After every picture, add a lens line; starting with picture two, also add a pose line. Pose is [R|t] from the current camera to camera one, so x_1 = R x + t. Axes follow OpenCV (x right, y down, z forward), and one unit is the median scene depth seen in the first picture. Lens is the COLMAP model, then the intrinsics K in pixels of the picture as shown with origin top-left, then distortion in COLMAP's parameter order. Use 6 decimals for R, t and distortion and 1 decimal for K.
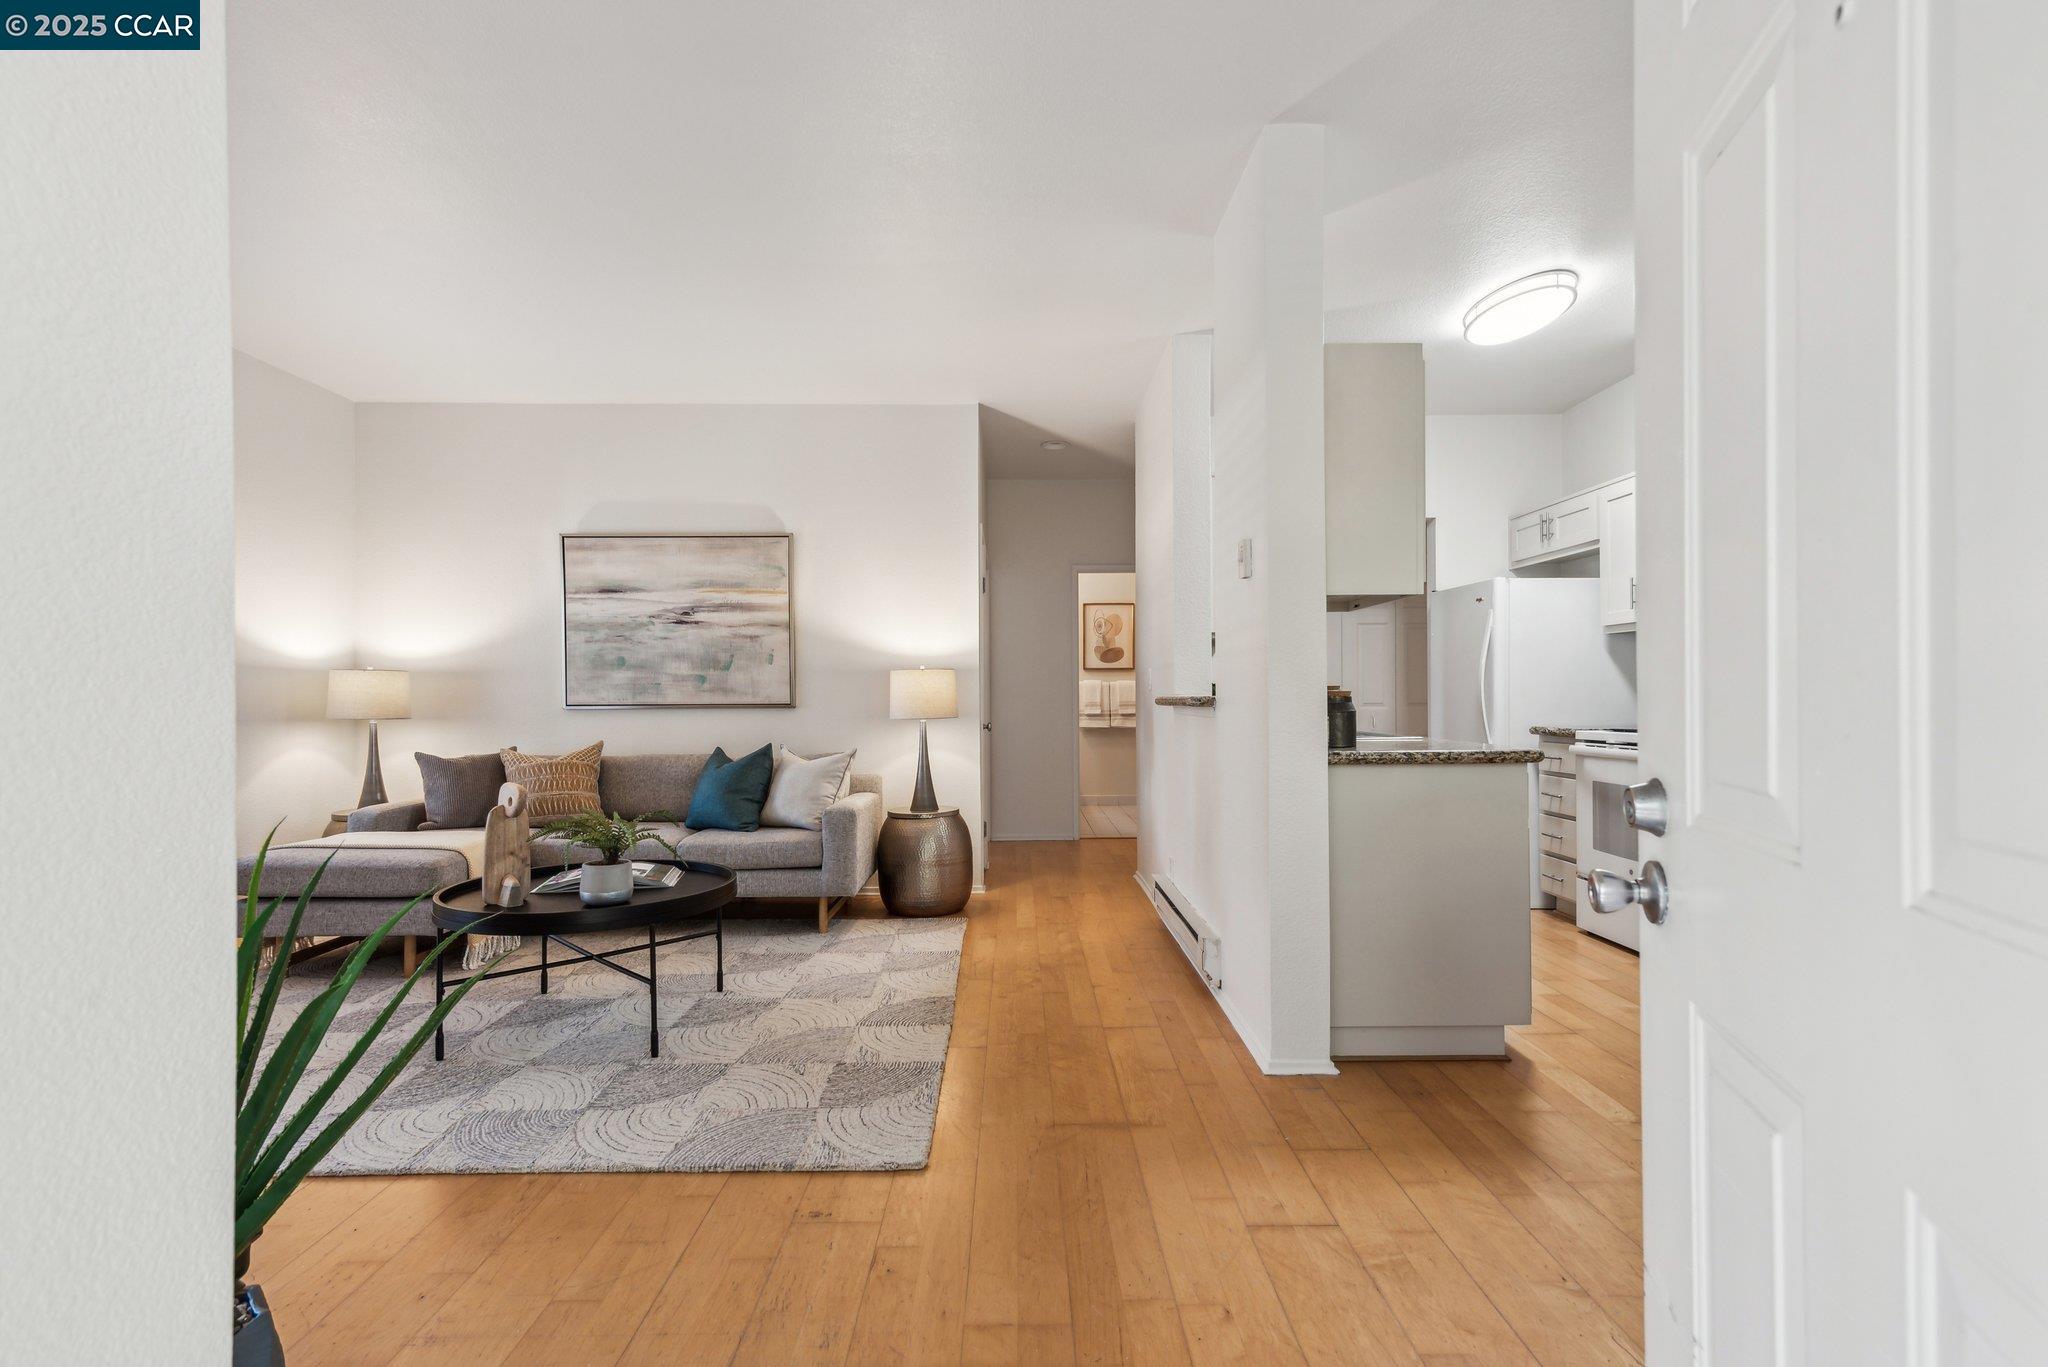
lens RADIAL K [[937.6, 0, 1022.5], [0, 937.6, 694.5], [0, 0, 1]] dist [0.015635, -0.001276]
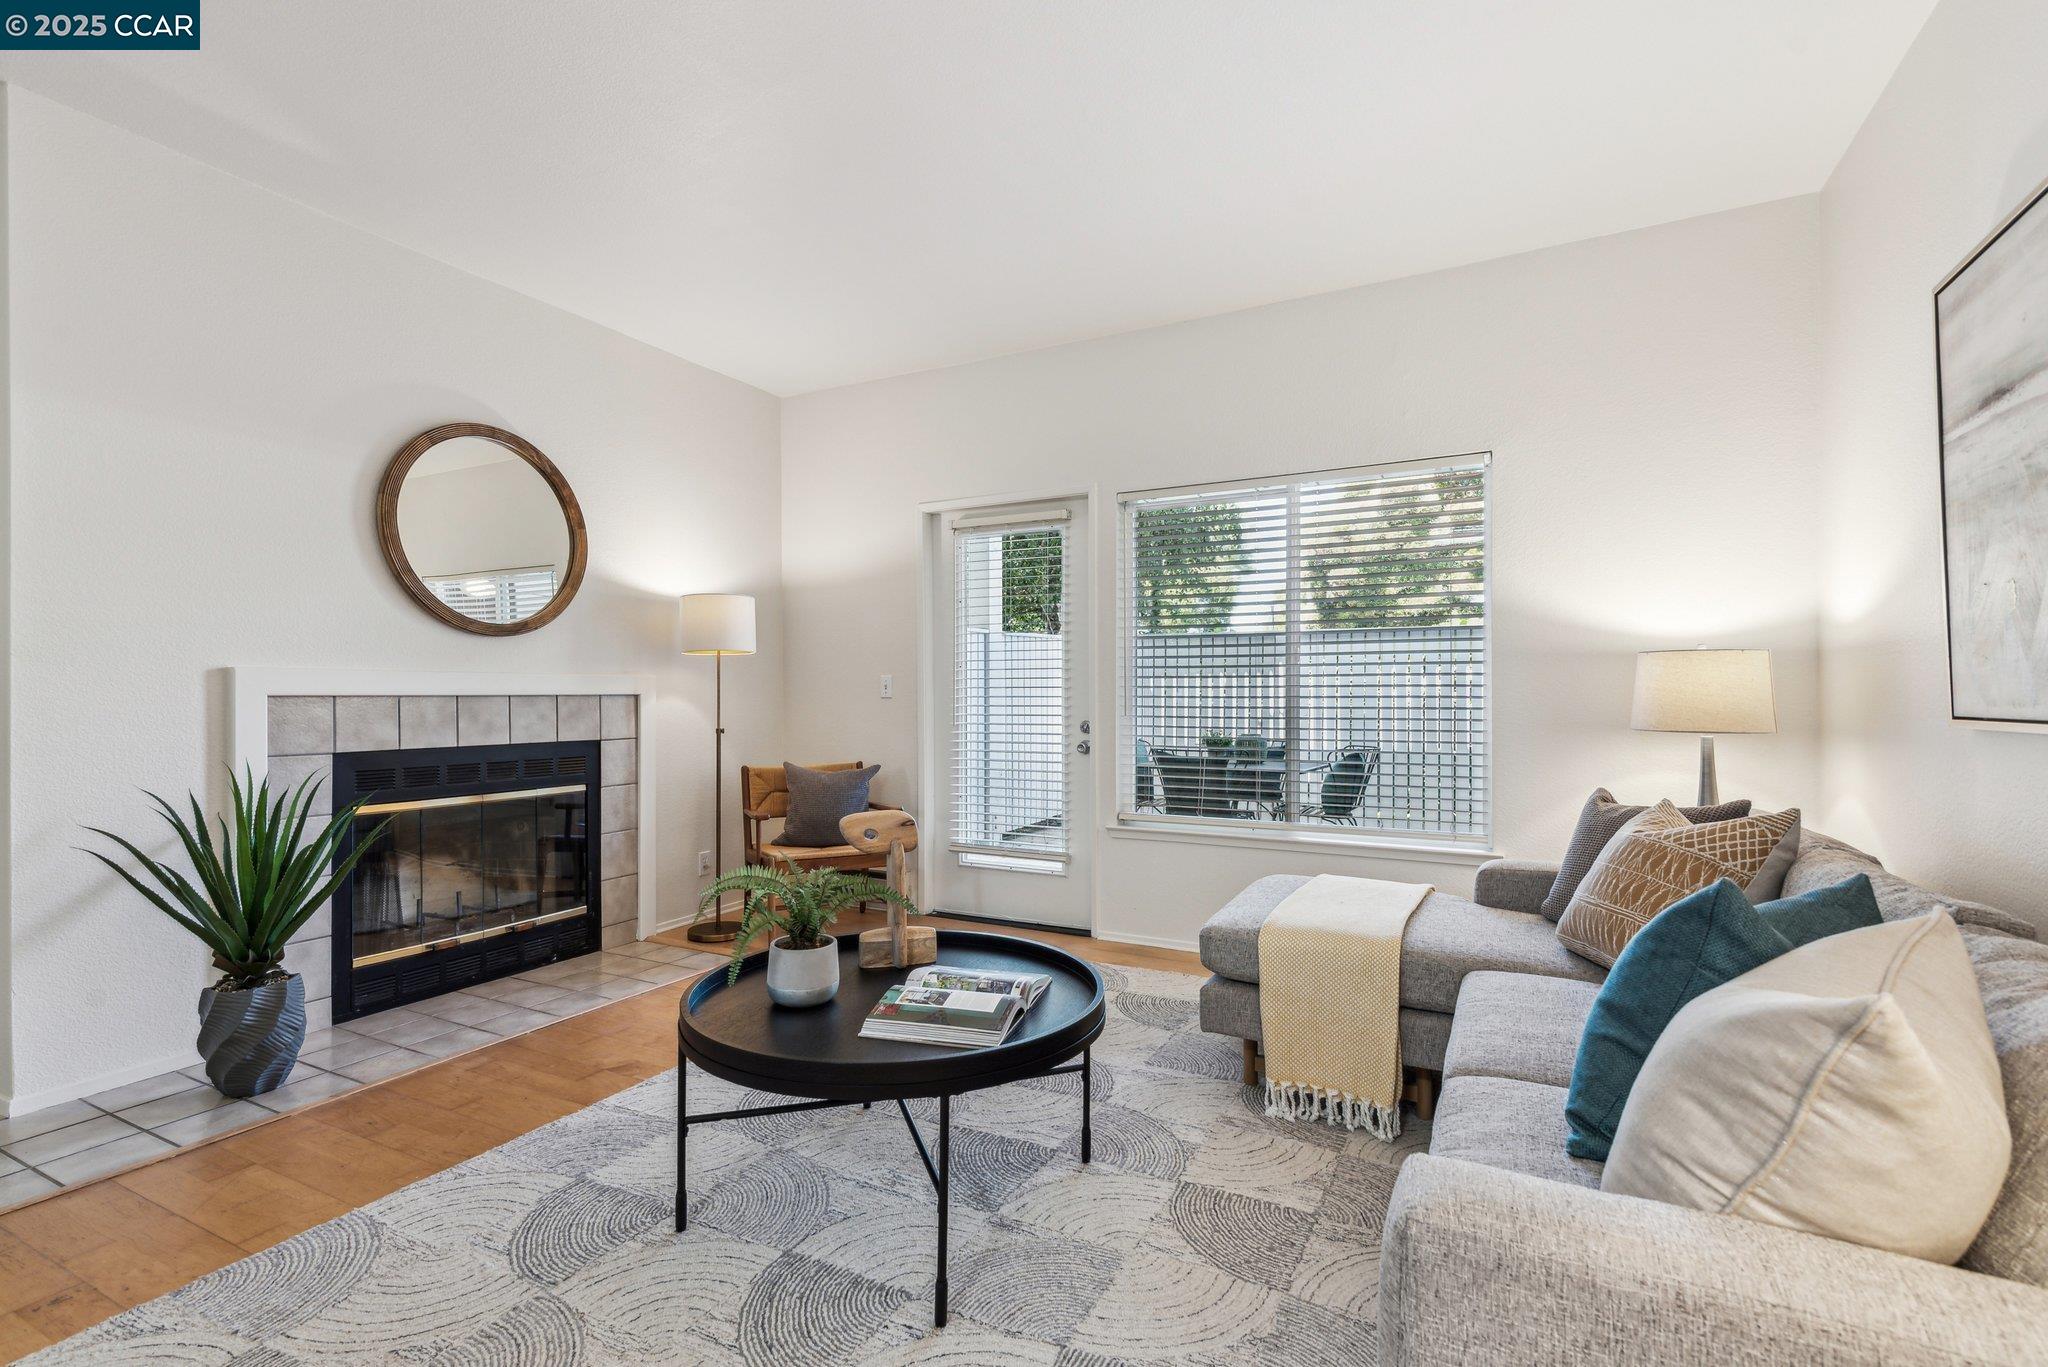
lens RADIAL K [[937.6, 0, 1022.5], [0, 937.6, 694.5], [0, 0, 1]] dist [0.015635, -0.001276]
pose [[-0.470252, 0.004863, -0.882519, 0.055682], [0.004948, 0.999984, 0.002874, -0.002679], [0.882518, -0.003015, -0.470269, 0.896794]]
